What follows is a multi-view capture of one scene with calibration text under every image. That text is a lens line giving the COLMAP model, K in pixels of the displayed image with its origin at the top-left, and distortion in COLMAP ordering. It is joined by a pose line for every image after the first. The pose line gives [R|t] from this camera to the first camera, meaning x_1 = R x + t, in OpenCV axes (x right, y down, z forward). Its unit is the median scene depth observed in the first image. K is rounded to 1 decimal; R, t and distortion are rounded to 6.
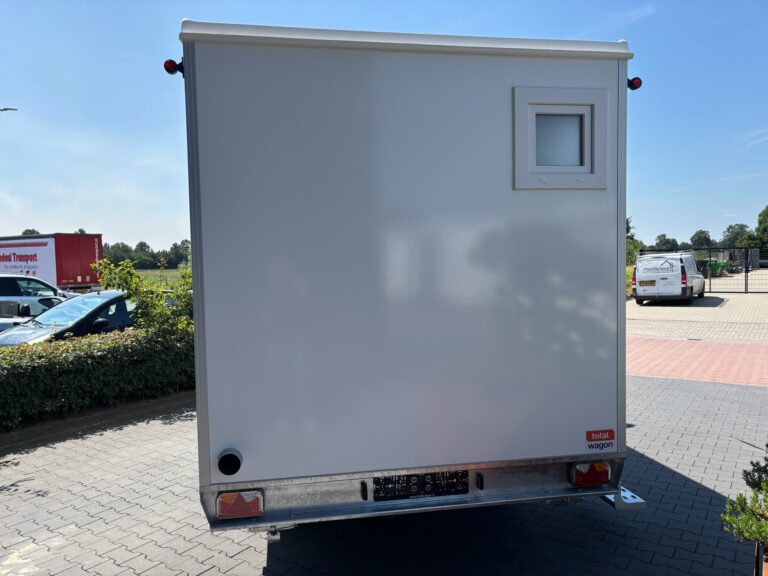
lens RADIAL K [[583.1, 0, 384.4], [0, 583.1, 290.2], [0, 0, 1]] dist [0.037708, -0.032594]
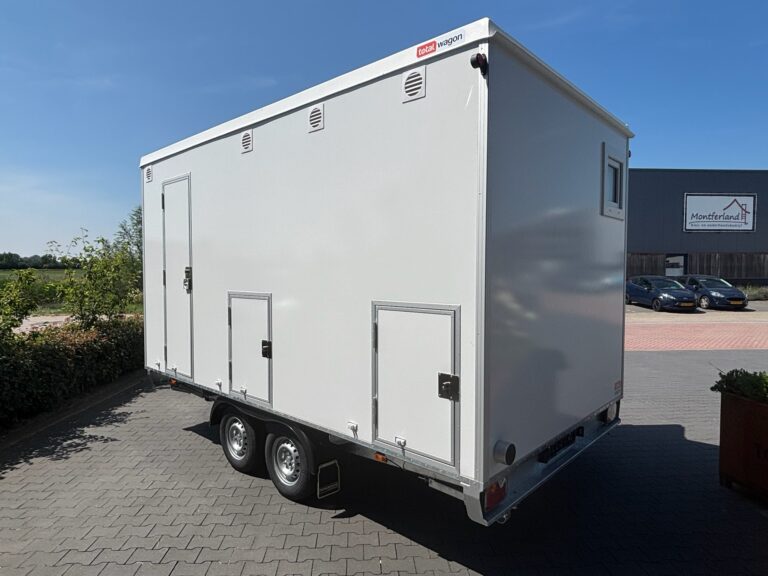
lens RADIAL K [[475.9, 0, 382.6], [0, 475.9, 285.3], [0, 0, 1]] dist [-0.010403, -0.001760]
pose [[0.796870, -0.003761, 0.604139, -0.574692], [0.015416, 0.999782, -0.014110, 0.001944], [-0.603954, 0.020557, 0.796754, 0.275064]]
